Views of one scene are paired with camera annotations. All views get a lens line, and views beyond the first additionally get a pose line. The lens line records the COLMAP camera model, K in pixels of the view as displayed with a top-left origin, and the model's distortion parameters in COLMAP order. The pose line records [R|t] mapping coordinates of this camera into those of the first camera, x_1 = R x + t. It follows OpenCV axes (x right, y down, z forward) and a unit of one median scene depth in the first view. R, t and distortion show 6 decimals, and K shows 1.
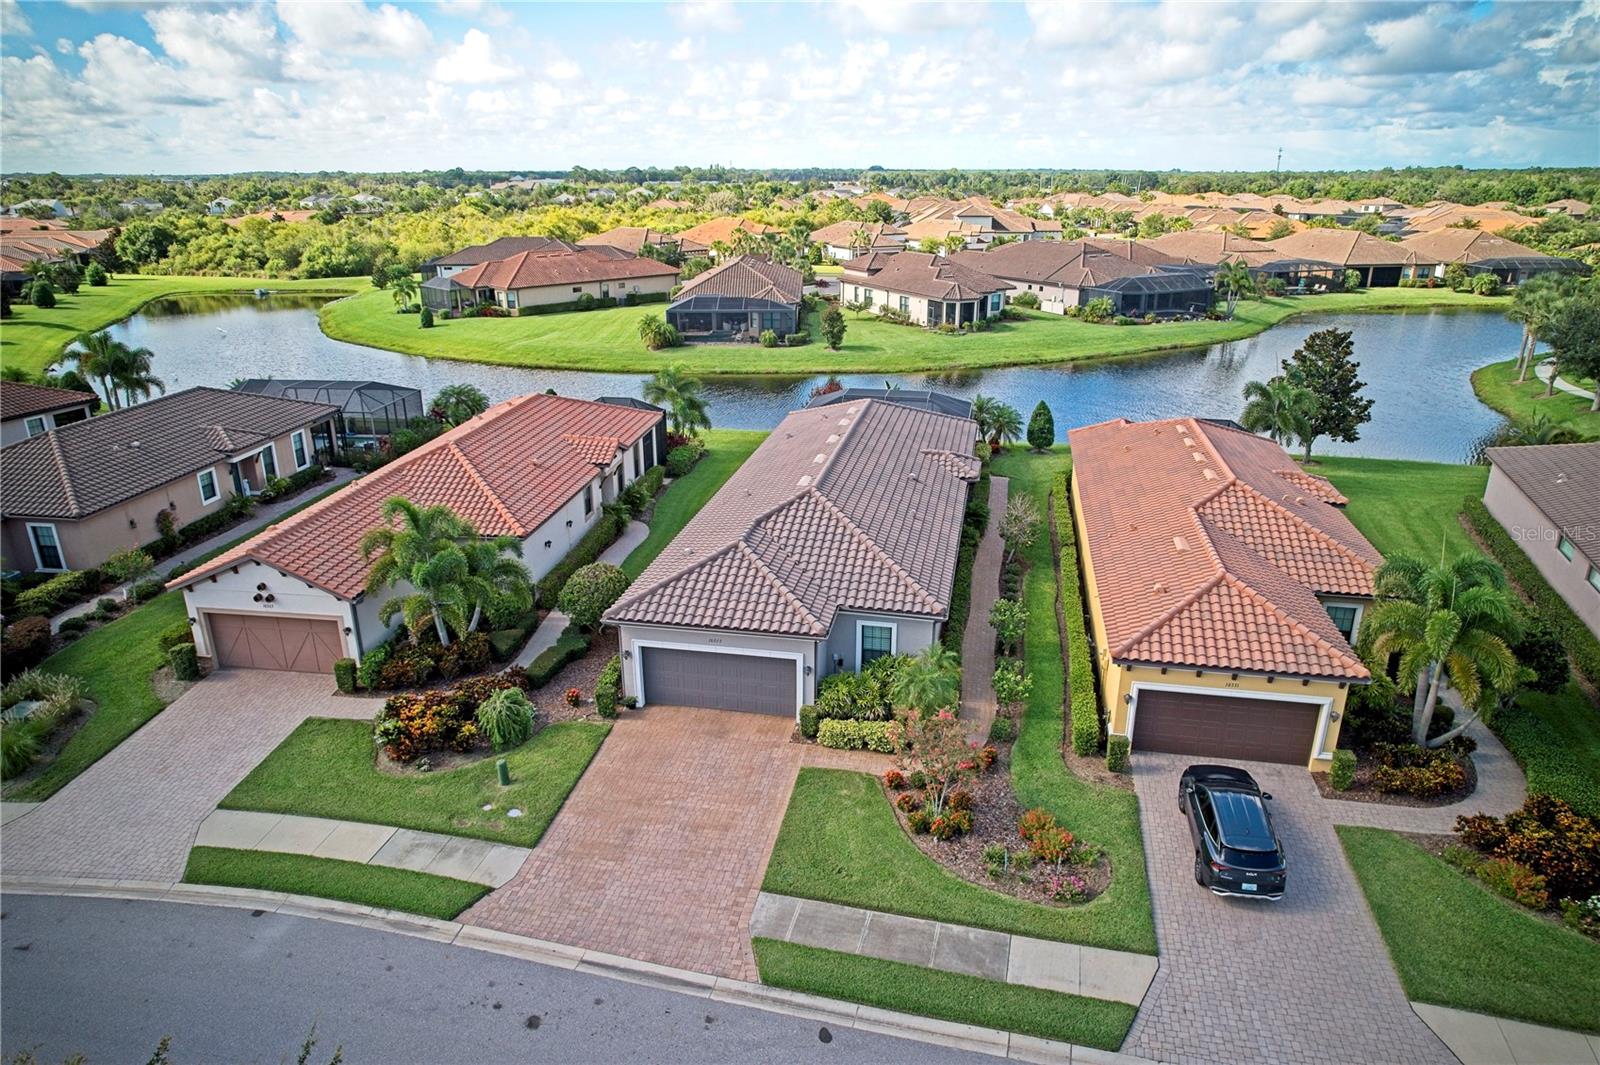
lens RADIAL K [[1022.1, 0, 801.5], [0, 1022.1, 540.0], [0, 0, 1]] dist [-0.076321, 0.068027]
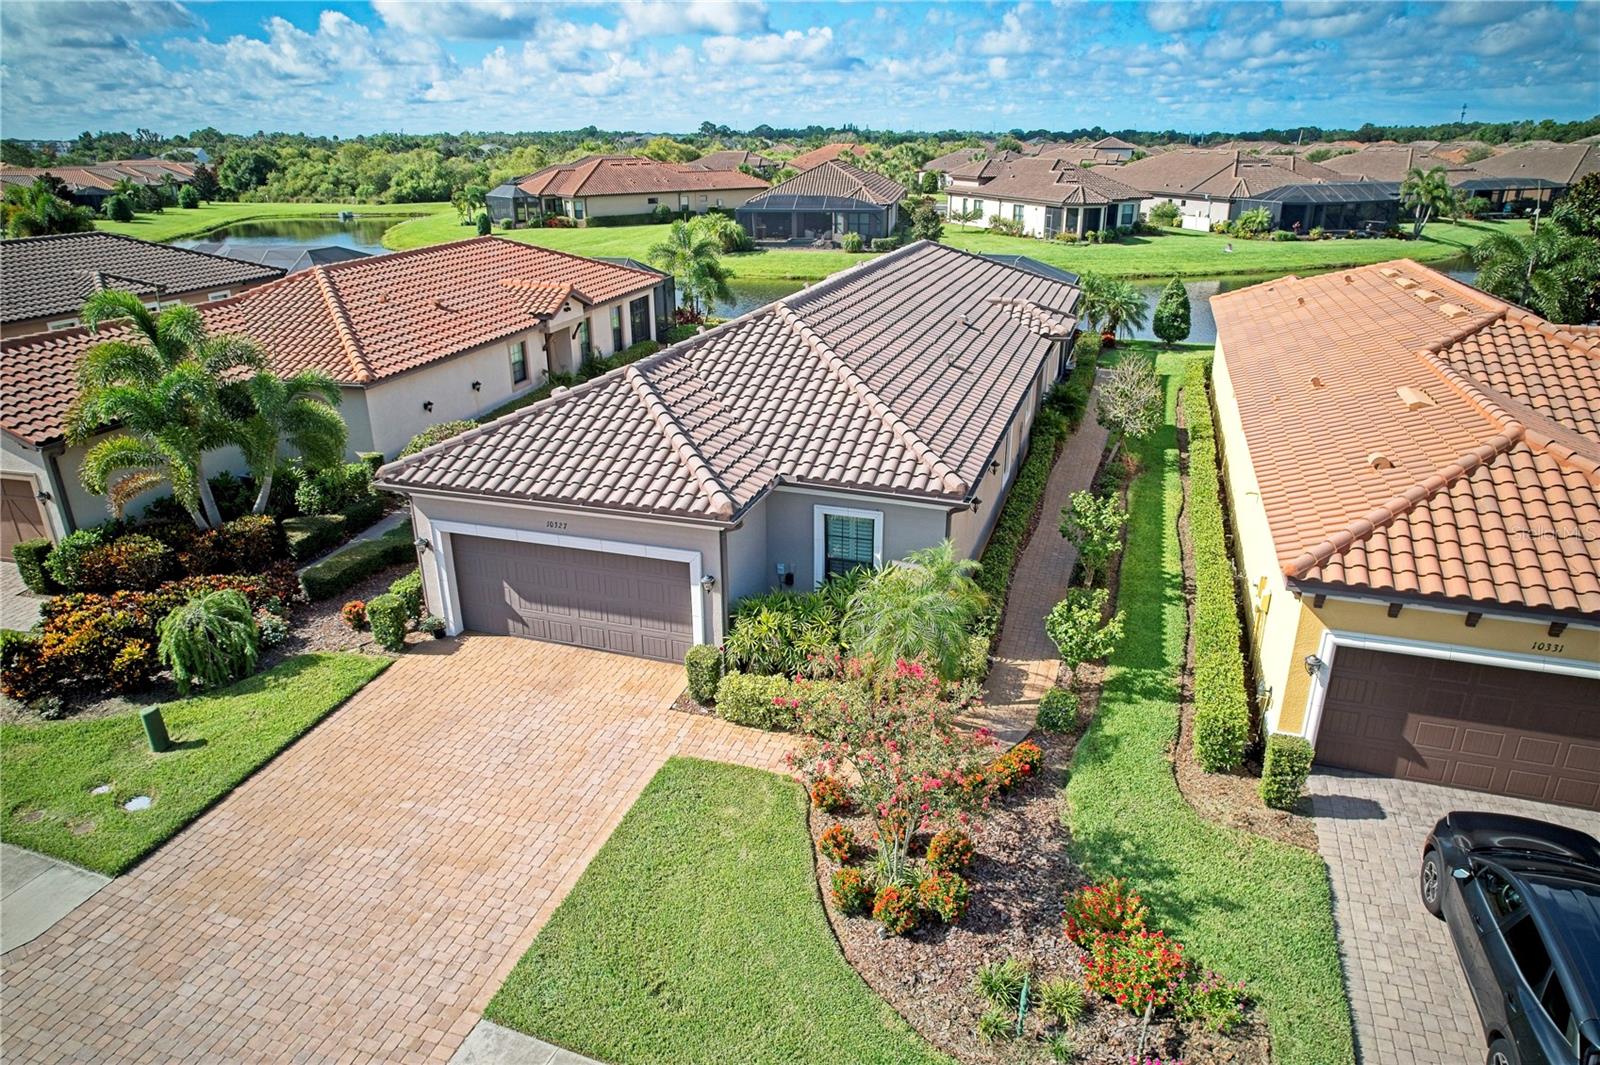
lens RADIAL K [[1029.2, 0, 800.0], [0, 1029.2, 532.5], [0, 0, 1]] dist [-0.088009, 0.084004]
pose [[0.991926, 0.040970, -0.120014, 0.118485], [-0.038221, 0.998953, 0.025122, 0.081795], [0.120917, -0.020332, 0.992454, 0.437746]]
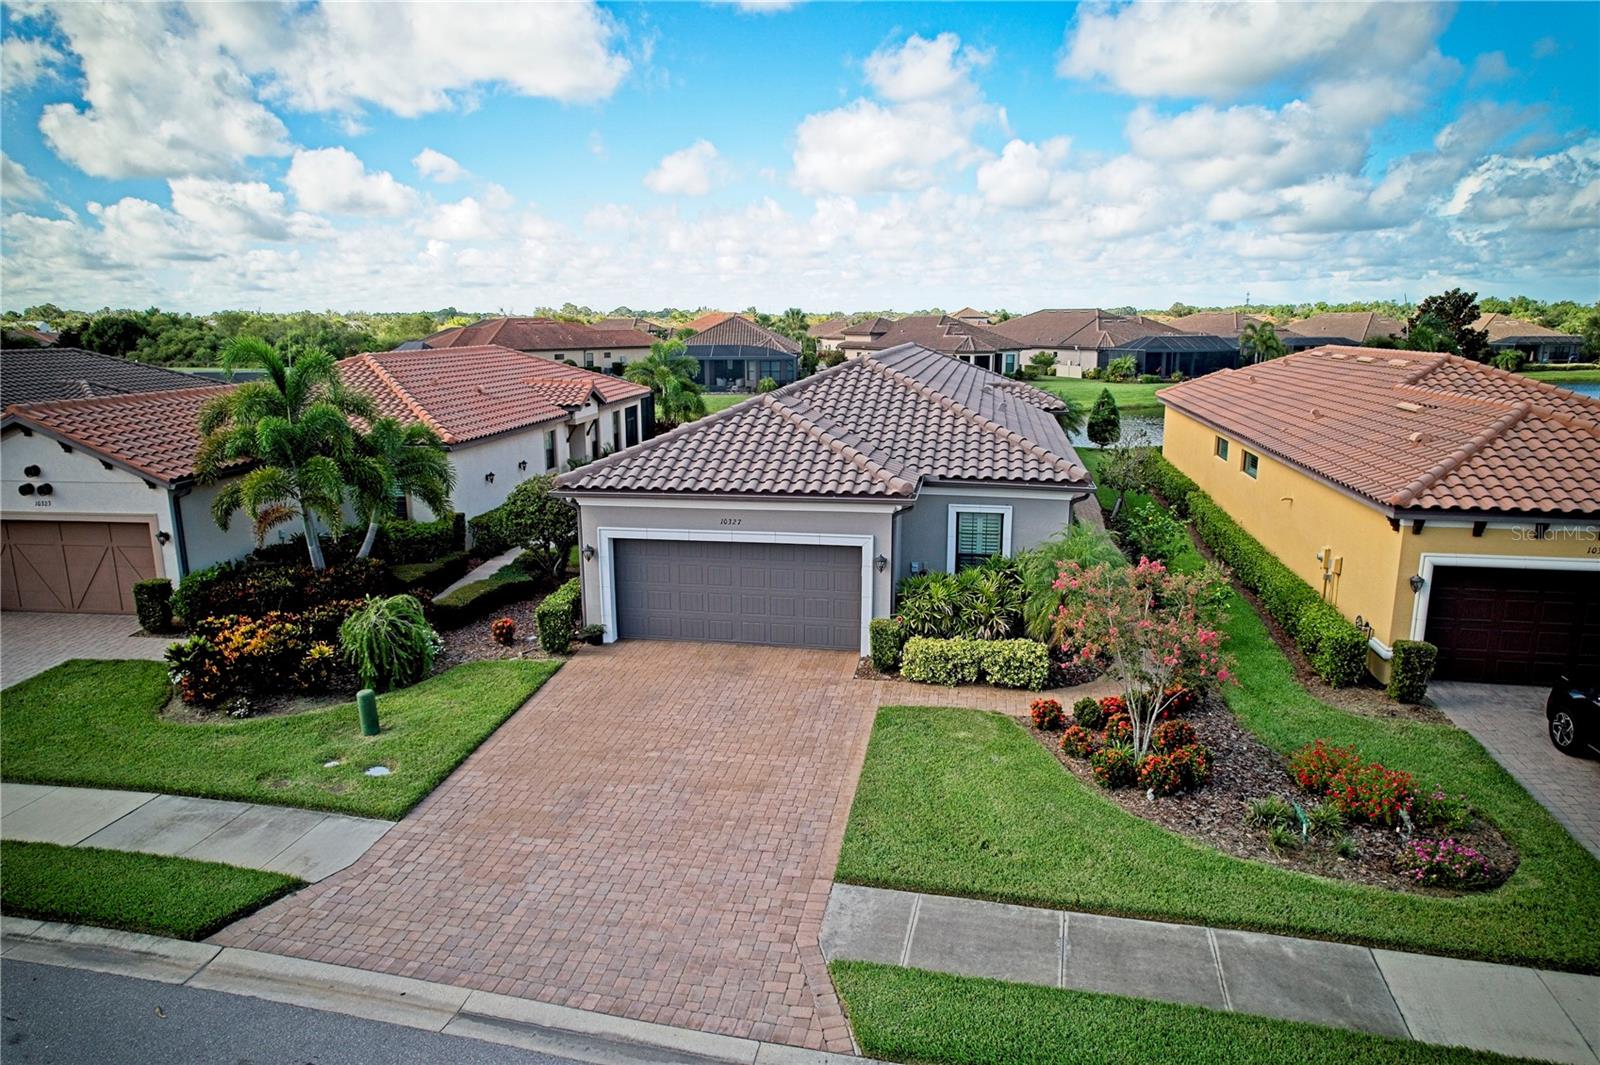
lens RADIAL K [[1029.2, 0, 800.0], [0, 1029.2, 532.5], [0, 0, 1]] dist [-0.088009, 0.084004]
pose [[0.999910, -0.005707, 0.012109, -0.048982], [0.007374, 0.989787, -0.142366, 0.192284], [-0.011173, 0.142443, 0.989740, 0.370066]]
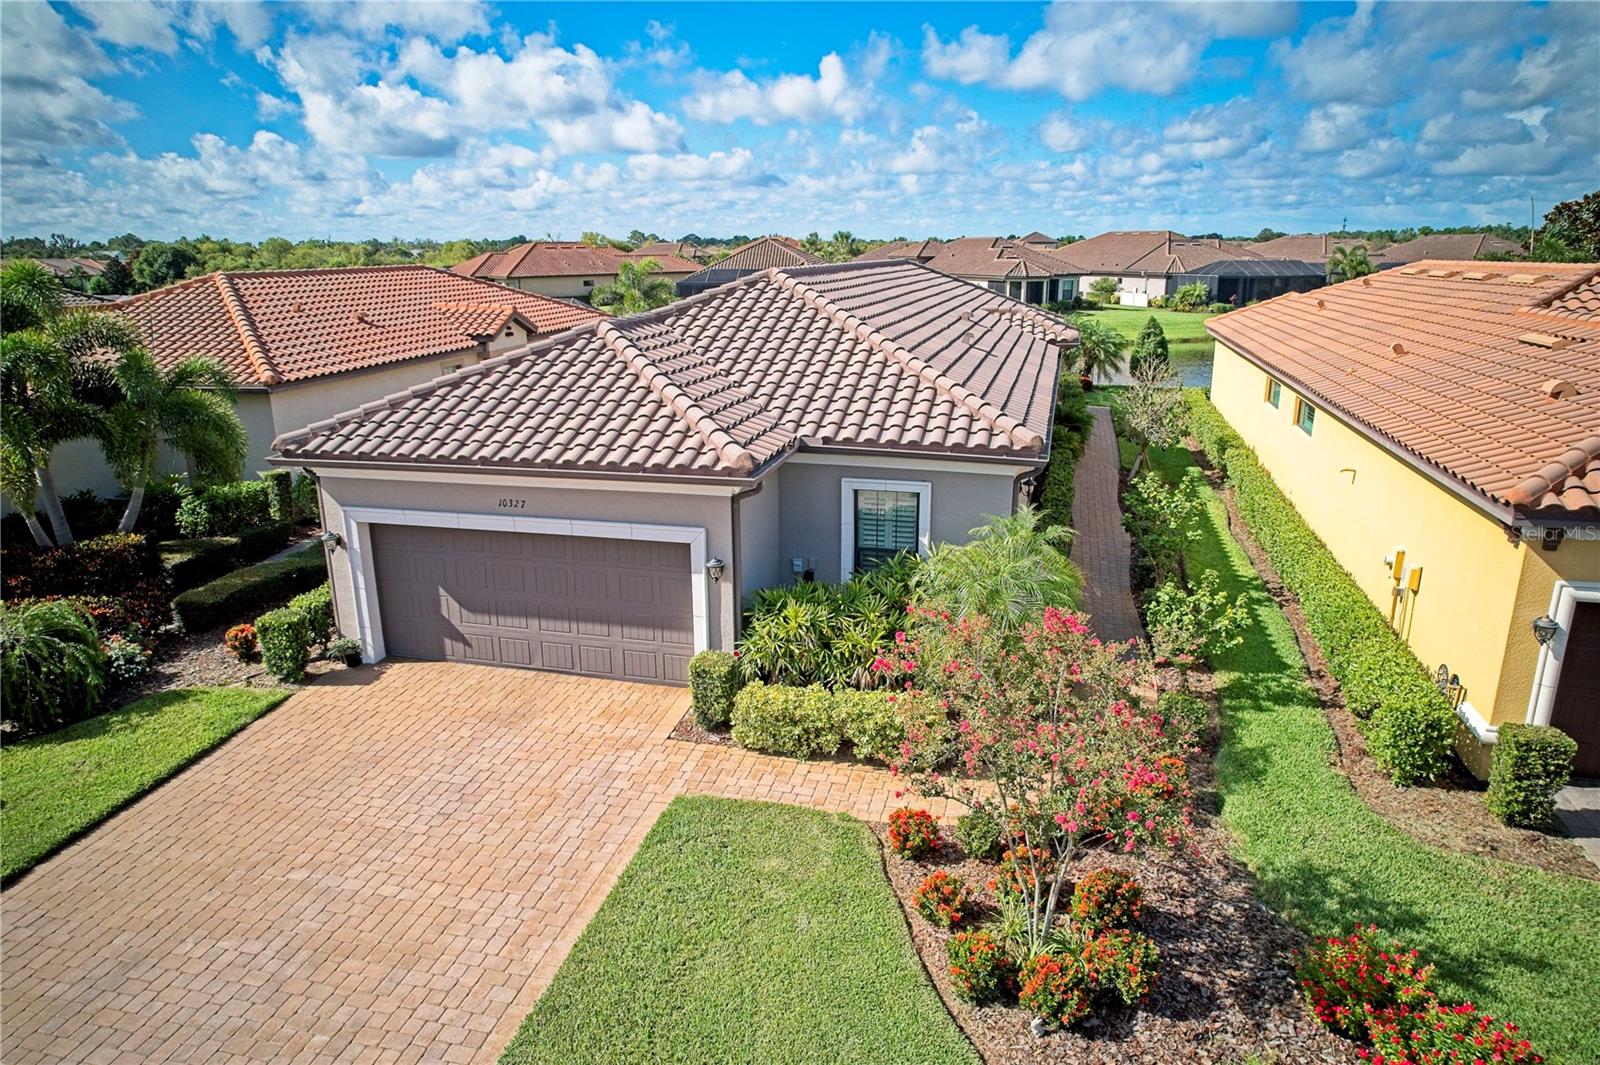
lens RADIAL K [[1029.2, 0, 800.0], [0, 1029.2, 532.5], [0, 0, 1]] dist [-0.088009, 0.084004]
pose [[0.998336, 0.009382, -0.056896, 0.063100], [-0.013677, 0.997047, -0.075560, 0.140338], [0.056019, 0.076213, 0.995517, 0.561238]]
